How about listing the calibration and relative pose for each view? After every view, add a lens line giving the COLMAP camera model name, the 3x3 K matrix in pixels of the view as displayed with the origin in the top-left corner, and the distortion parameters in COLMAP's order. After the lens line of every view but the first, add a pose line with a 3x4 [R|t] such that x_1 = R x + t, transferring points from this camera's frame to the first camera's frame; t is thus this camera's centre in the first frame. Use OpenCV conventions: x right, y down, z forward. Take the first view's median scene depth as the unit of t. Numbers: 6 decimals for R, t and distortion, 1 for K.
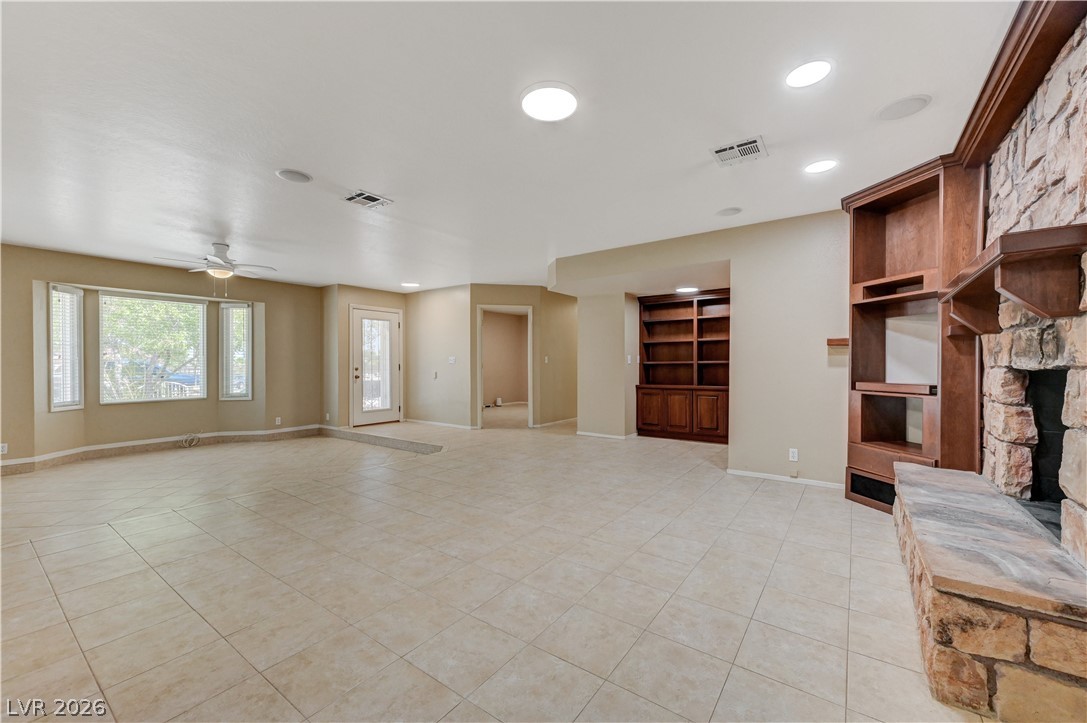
lens RADIAL K [[430.4, 0, 541.7], [0, 430.4, 366.3], [0, 0, 1]] dist [0.005142, -0.000575]
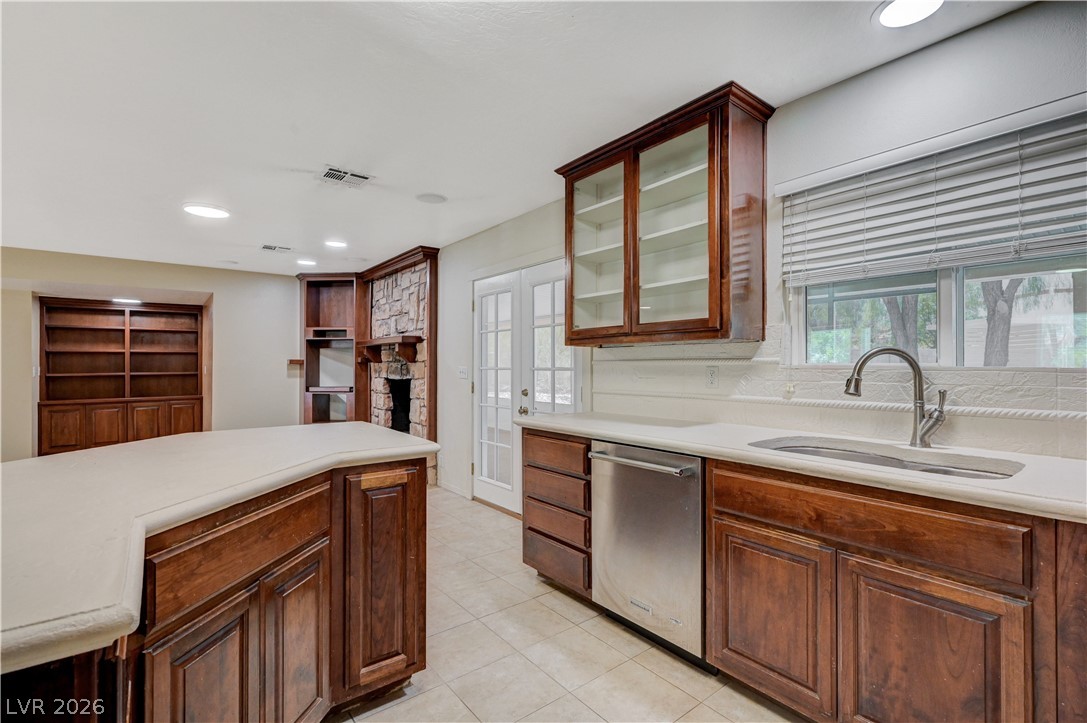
lens RADIAL K [[487.3, 0, 555.6], [0, 487.3, 367.6], [0, 0, 1]] dist [0.000314, -0.000642]
pose [[0.251789, -0.003265, 0.967777, -0.752617], [0.006199, 0.999979, 0.001761, -0.031818], [-0.967762, 0.005555, 0.251804, -0.341422]]
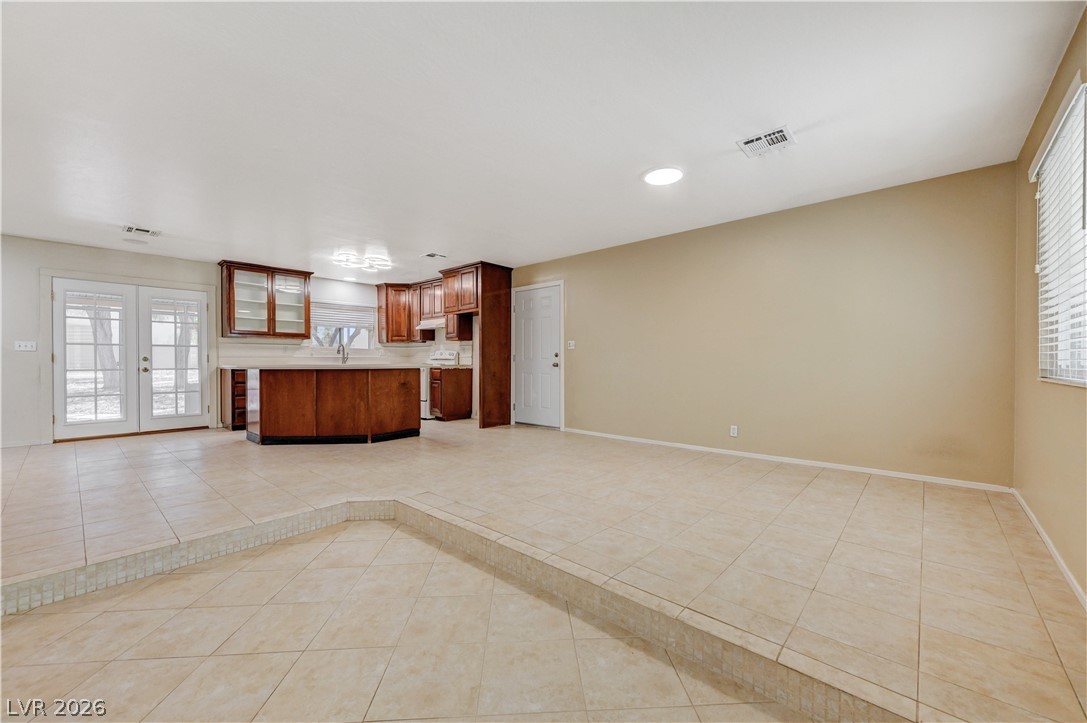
lens RADIAL K [[430.4, 0, 542.9], [0, 430.4, 368.0], [0, 0, 1]] dist [0.005142, -0.000575]
pose [[-0.993506, -0.000466, 0.113777, -1.348457], [0.001789, 0.999804, 0.019718, 0.024736], [-0.113764, 0.019794, -0.993311, 1.306992]]
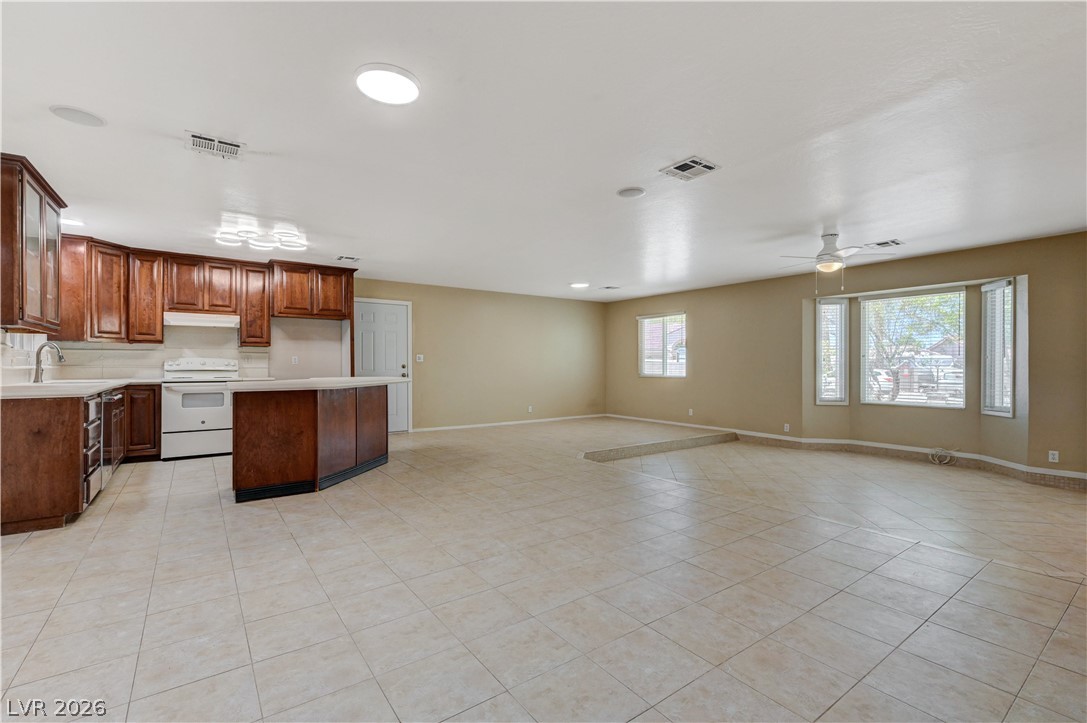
lens RADIAL K [[487.3, 0, 562.2], [0, 487.3, 363.1], [0, 0, 1]] dist [0.000314, -0.000642]
pose [[-0.292127, -0.003864, -0.956372, 0.522459], [-0.006609, 0.999976, -0.002021, -0.006291], [0.956357, 0.005731, -0.292145, 0.951270]]
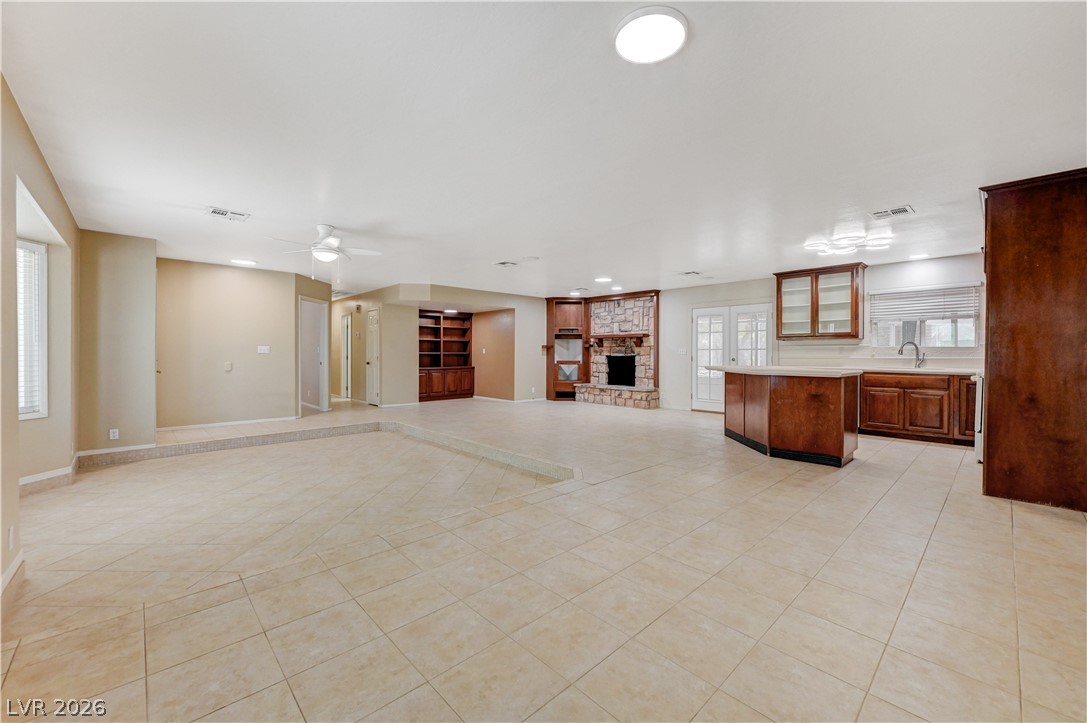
lens RADIAL K [[430.4, 0, 551.7], [0, 430.4, 359.2], [0, 0, 1]] dist [0.005142, -0.000575]
pose [[0.187546, -0.011051, 0.982194, -1.968432], [0.002340, 0.999939, 0.010804, -0.005543], [-0.982253, 0.000272, 0.187561, 0.431271]]
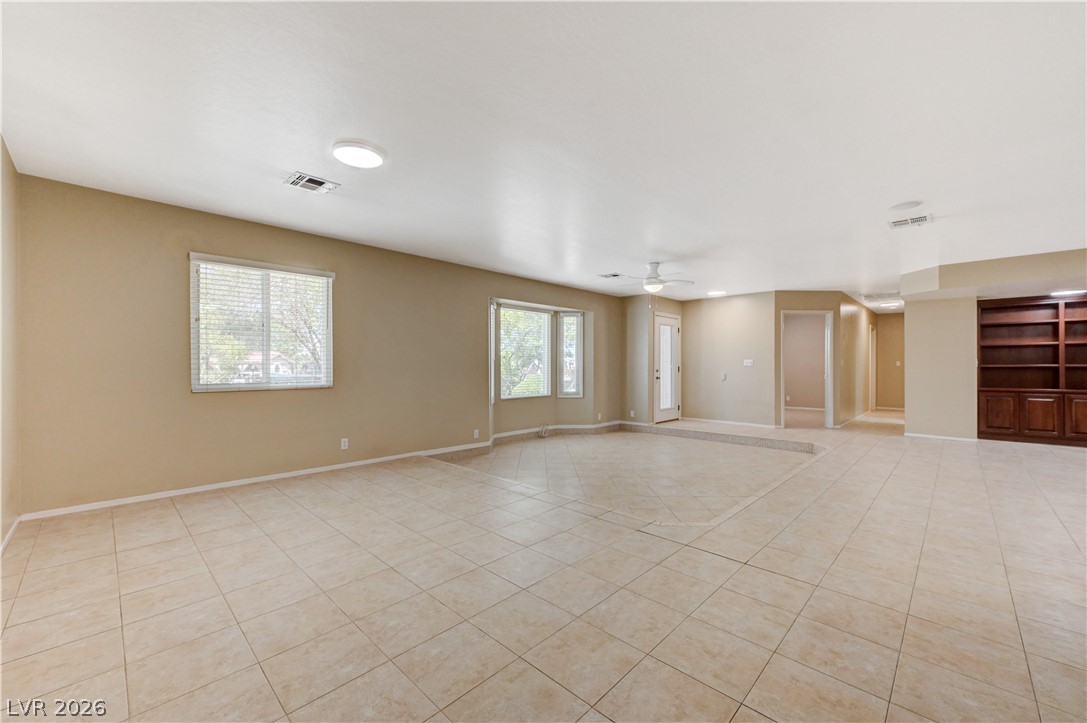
lens RADIAL K [[430.4, 0, 543.6], [0, 430.4, 358.3], [0, 0, 1]] dist [0.005142, -0.000575]
pose [[0.989514, 0.000663, -0.144438, -1.090482], [-0.003797, 0.999763, -0.021425, -0.000383], [0.144390, 0.021749, 0.989282, -0.240172]]
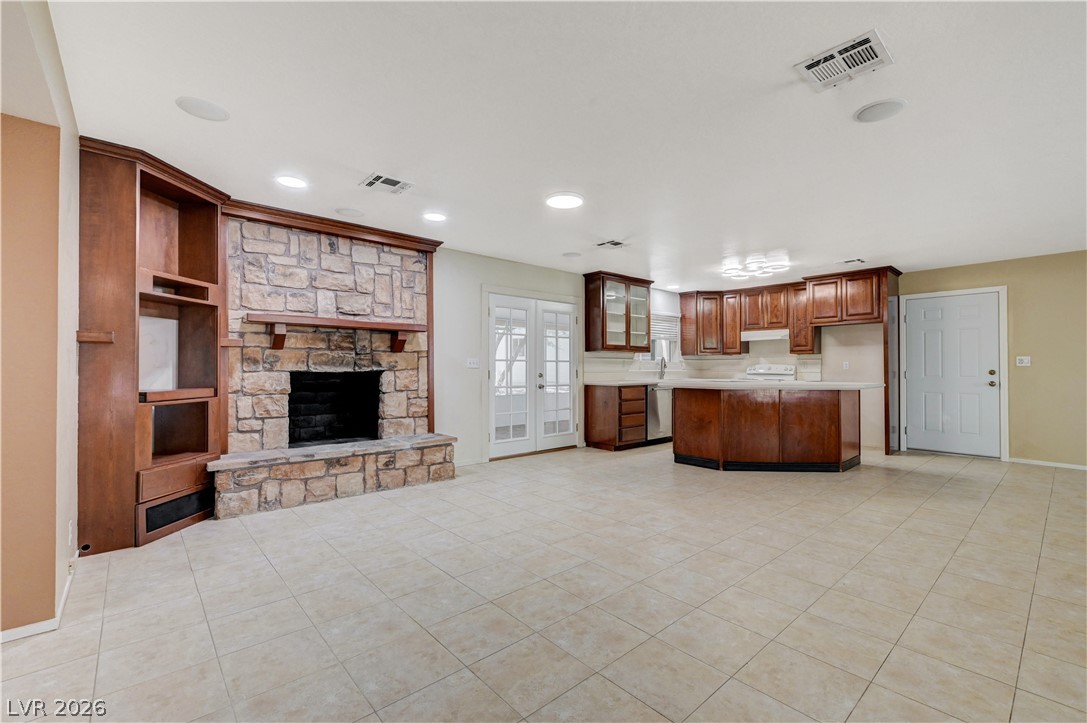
lens RADIAL K [[468.8, 0, 536.1], [0, 468.8, 364.2], [0, 0, 1]] dist [-0.000715, 0.000221]
pose [[-0.973141, -0.000850, 0.230208, -0.152824], [-0.001331, 0.999997, -0.001932, -0.013541], [-0.230206, -0.002187, -0.973140, 1.511867]]
